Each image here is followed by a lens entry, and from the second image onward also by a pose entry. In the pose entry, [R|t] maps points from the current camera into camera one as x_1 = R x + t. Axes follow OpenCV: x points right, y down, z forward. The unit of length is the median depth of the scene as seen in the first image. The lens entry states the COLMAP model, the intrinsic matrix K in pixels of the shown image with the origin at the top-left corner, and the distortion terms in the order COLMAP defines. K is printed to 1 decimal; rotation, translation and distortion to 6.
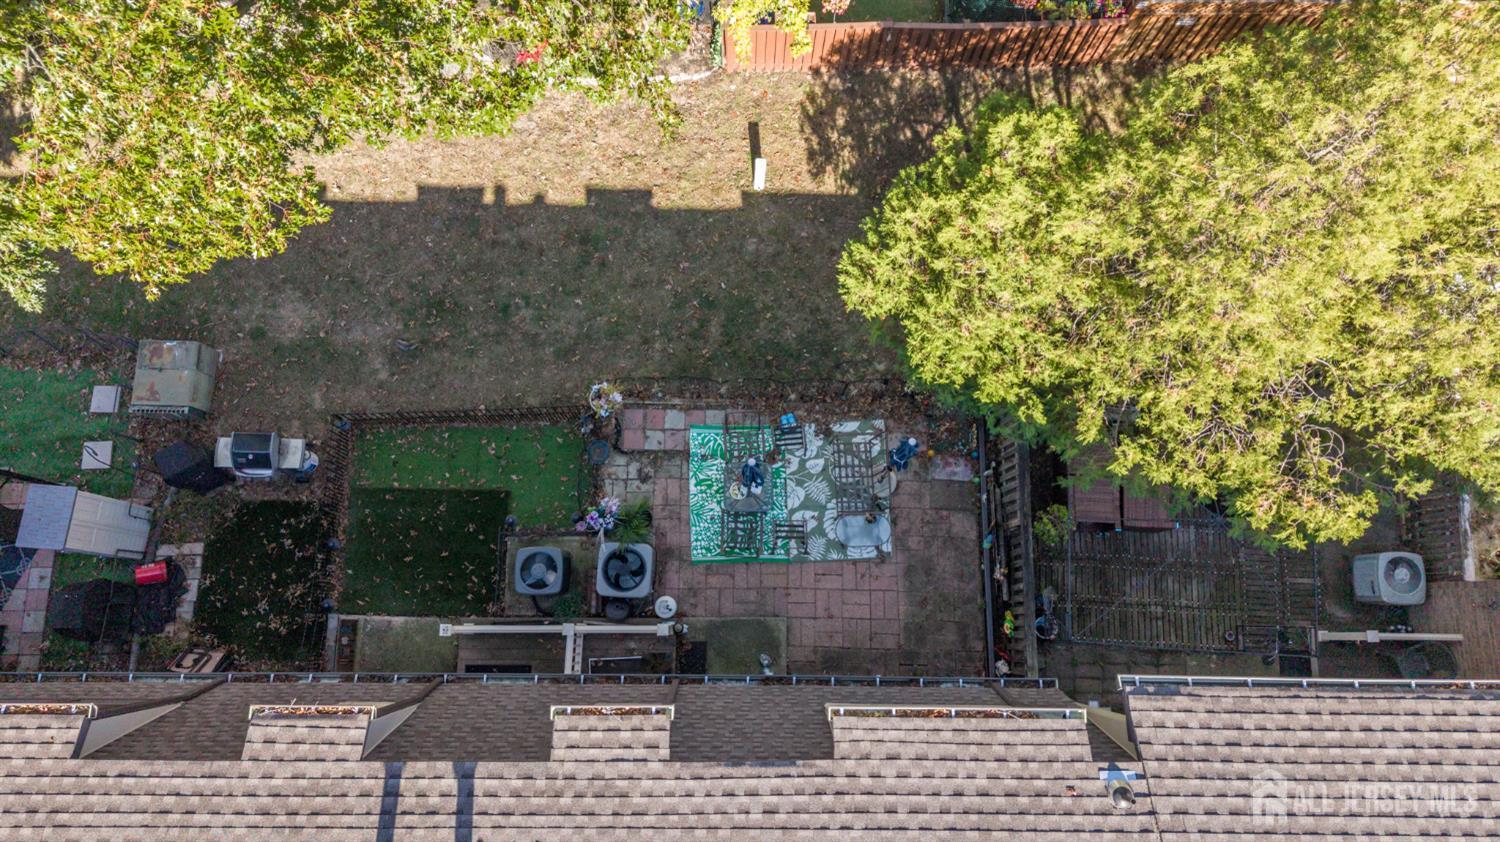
lens RADIAL K [[996.8, 0, 752.8], [0, 996.8, 388.3], [0, 0, 1]] dist [0.065165, -0.087745]
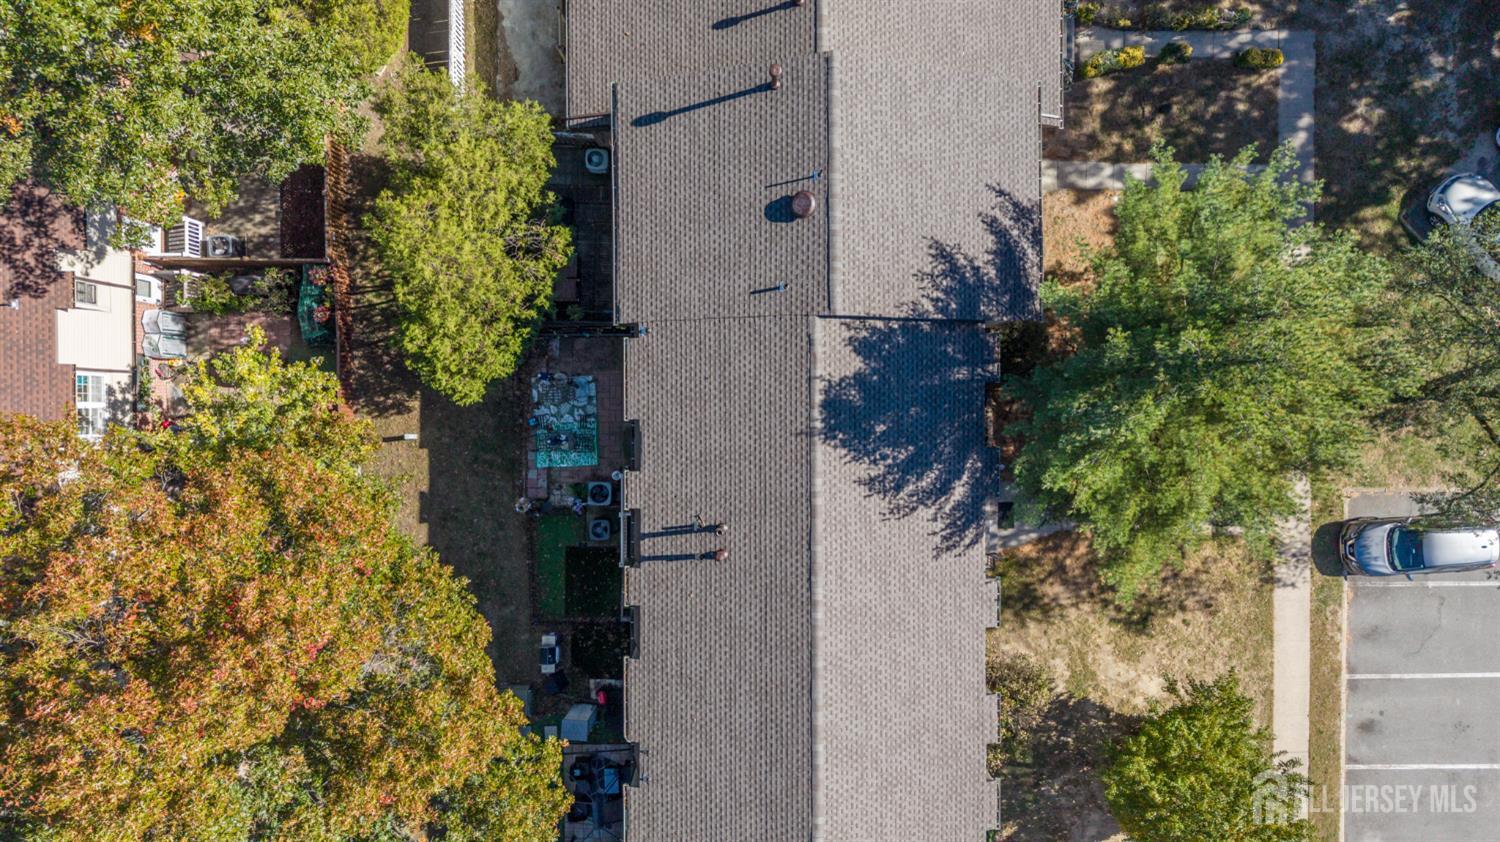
lens RADIAL K [[996.8, 0, 752.8], [0, 996.8, 388.3], [0, 0, 1]] dist [0.065165, -0.087745]
pose [[-0.016067, -0.999870, 0.001352, 0.123486], [0.972592, -0.015315, 0.232013, -0.005873], [-0.231962, 0.005043, 0.972712, -1.551789]]
